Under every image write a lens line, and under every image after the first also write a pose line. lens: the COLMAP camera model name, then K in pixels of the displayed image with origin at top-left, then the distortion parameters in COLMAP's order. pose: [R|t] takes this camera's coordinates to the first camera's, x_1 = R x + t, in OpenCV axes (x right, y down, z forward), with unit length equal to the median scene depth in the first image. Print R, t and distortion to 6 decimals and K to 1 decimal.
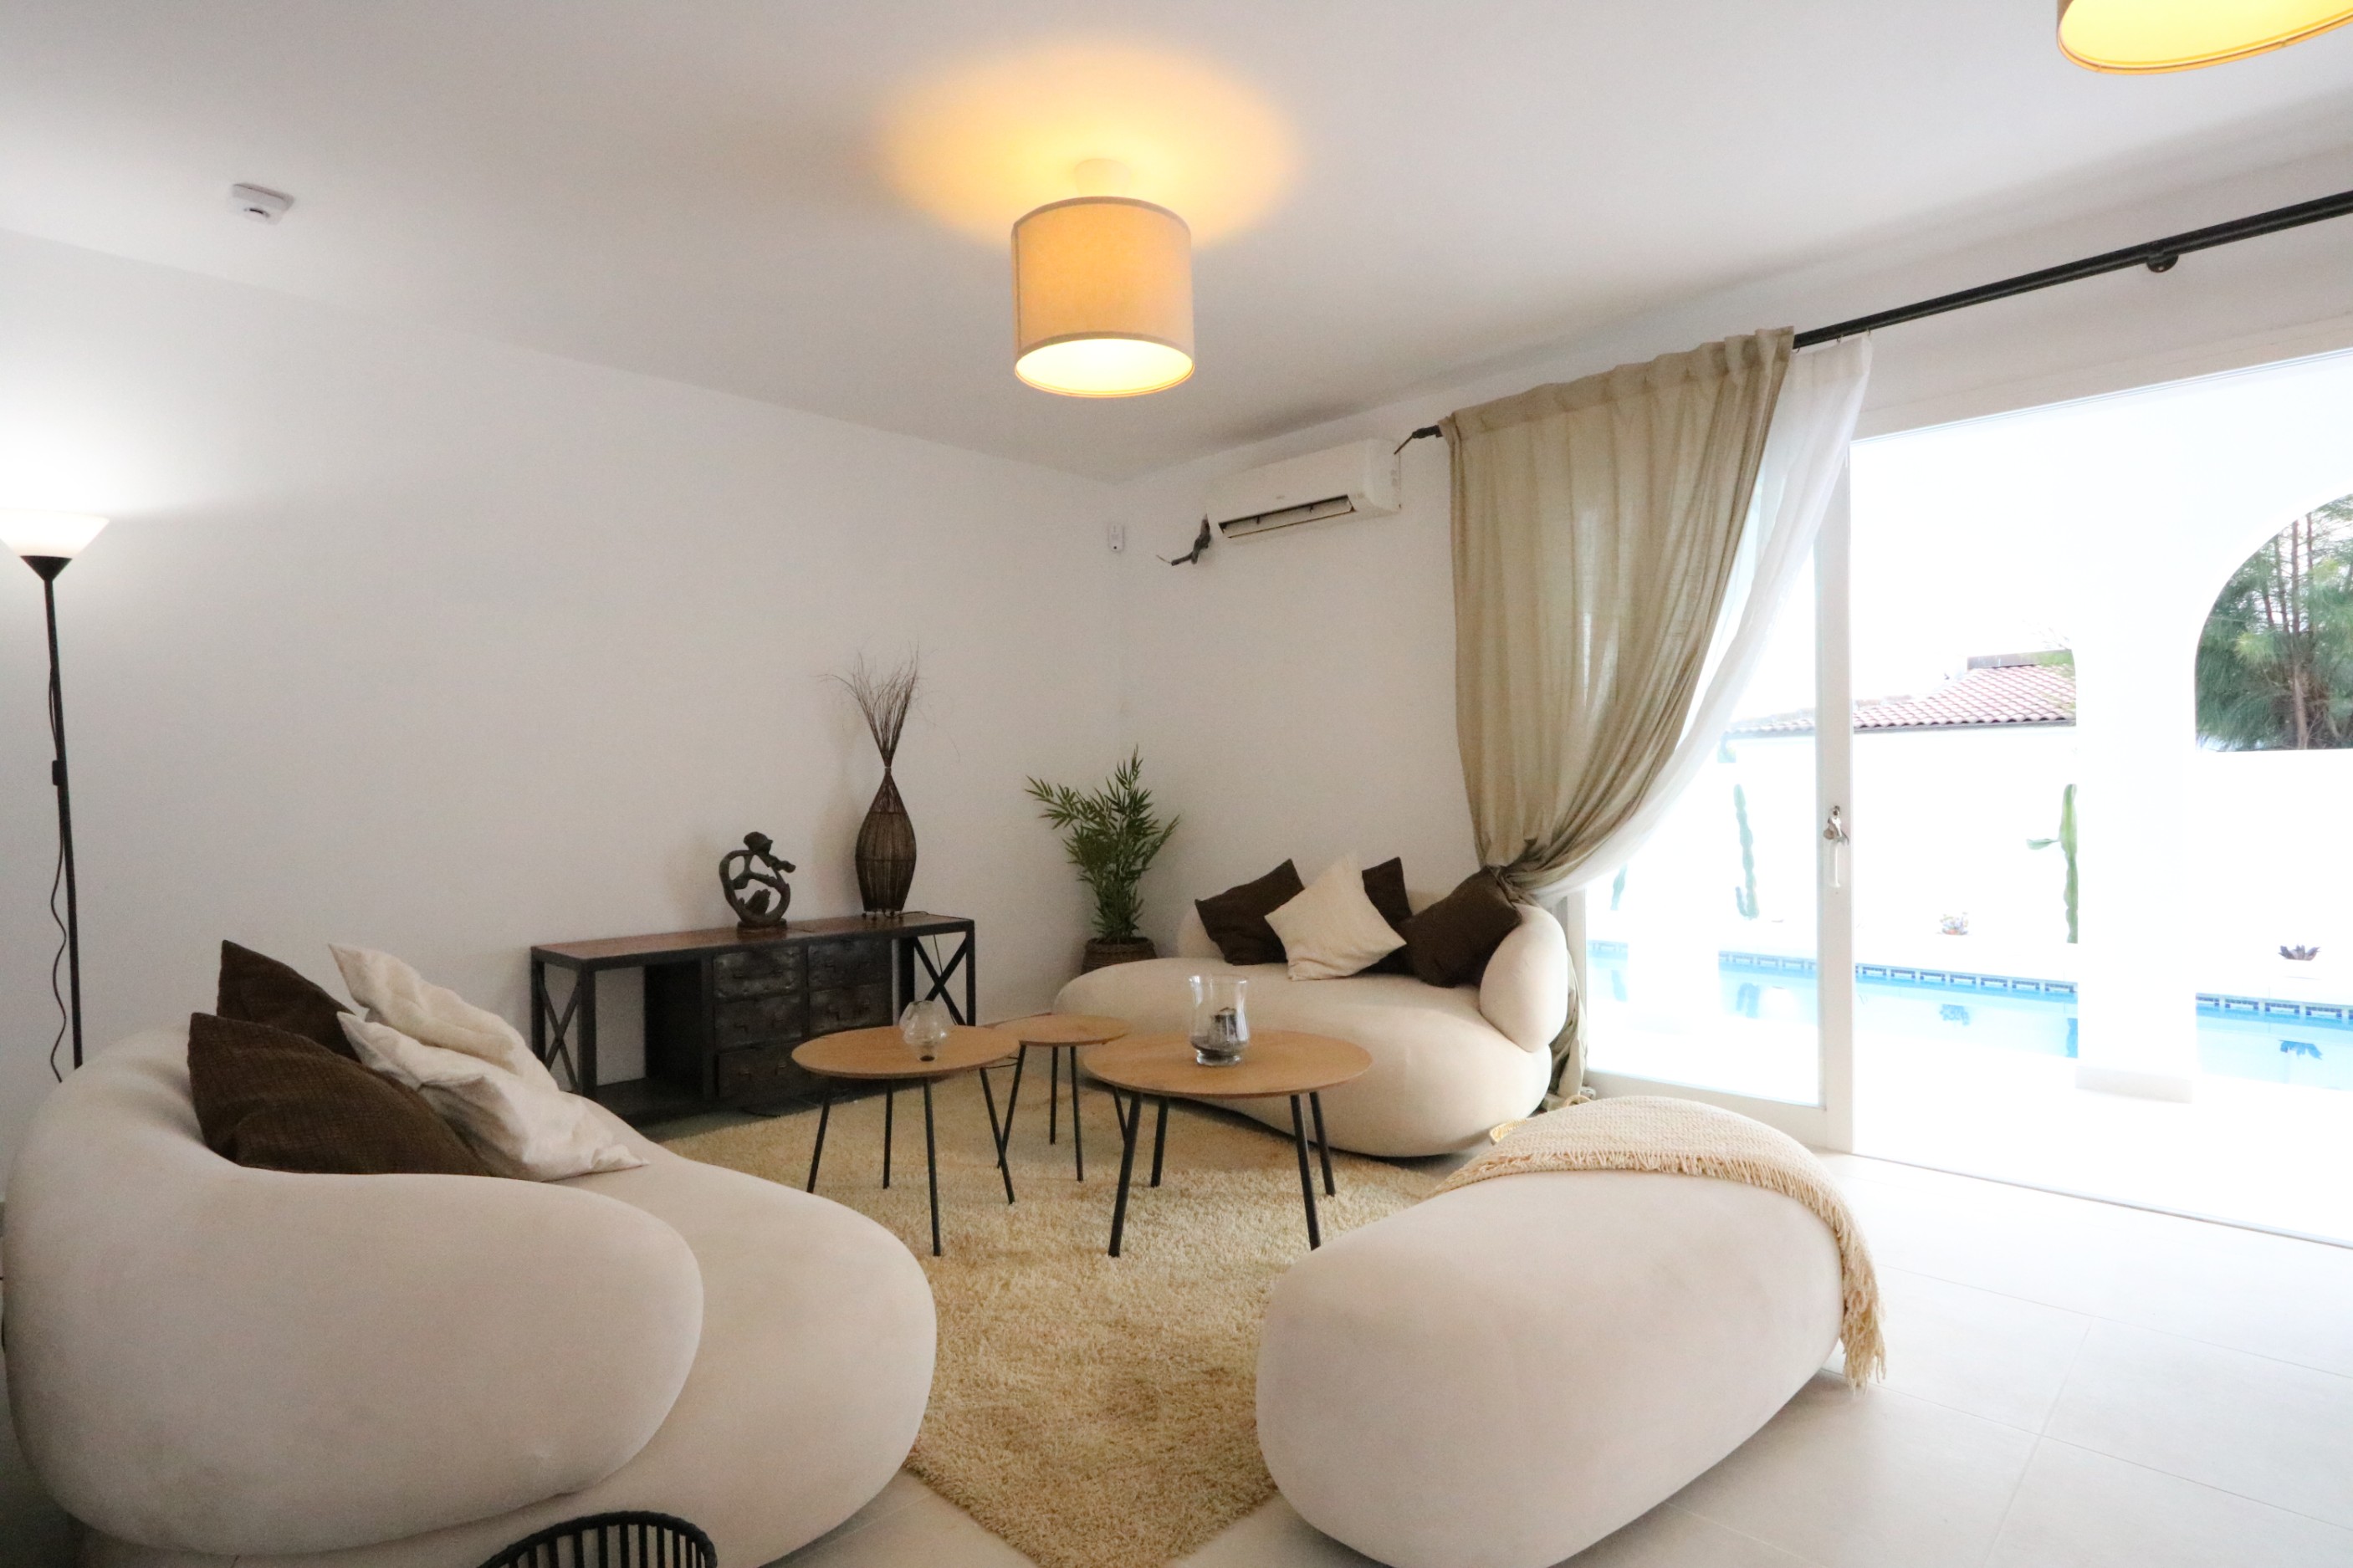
lens RADIAL K [[1191.7, 0, 1171.5], [0, 1191.7, 788.6], [0, 0, 1]] dist [-0.021406, 0.006466]
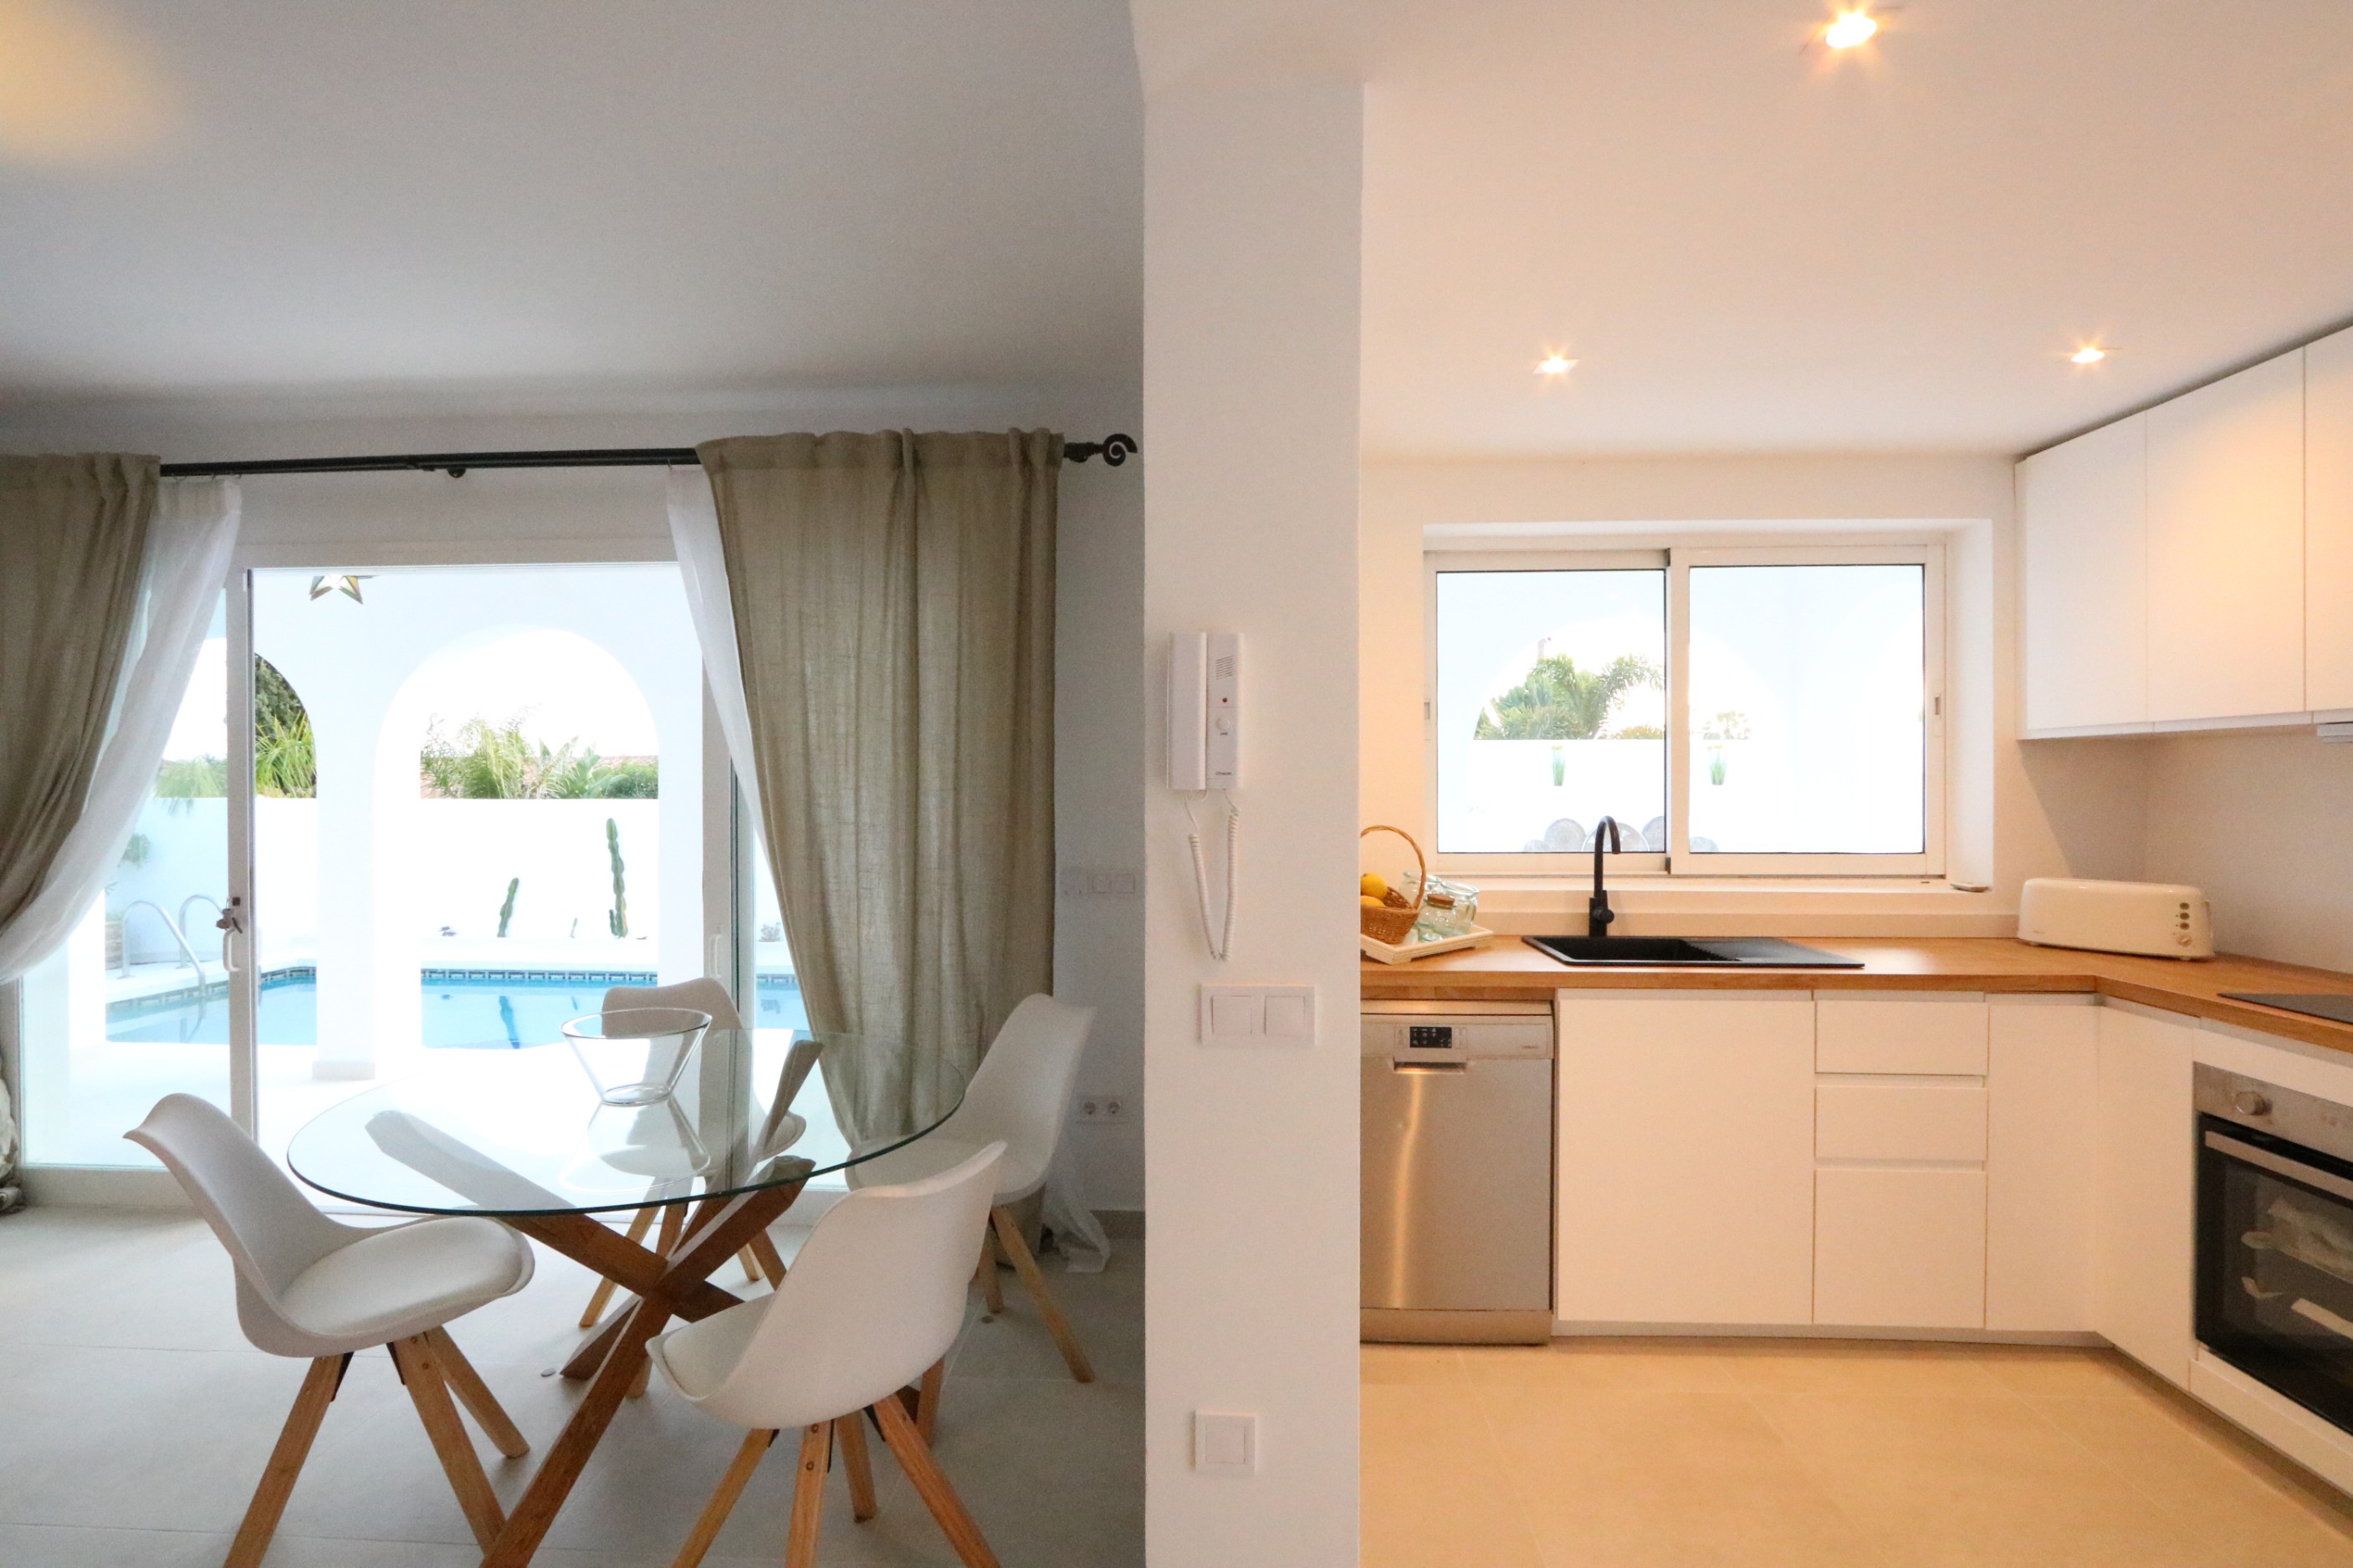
lens RADIAL K [[1083.6, 0, 1174.5], [0, 1083.6, 789.0], [0, 0, 1]] dist [-0.024212, 0.007503]
pose [[0.740879, 0.008248, 0.671588, 0.240889], [-0.006759, 0.999966, -0.004825, -0.038606], [-0.671604, -0.000964, 0.740909, -0.143885]]
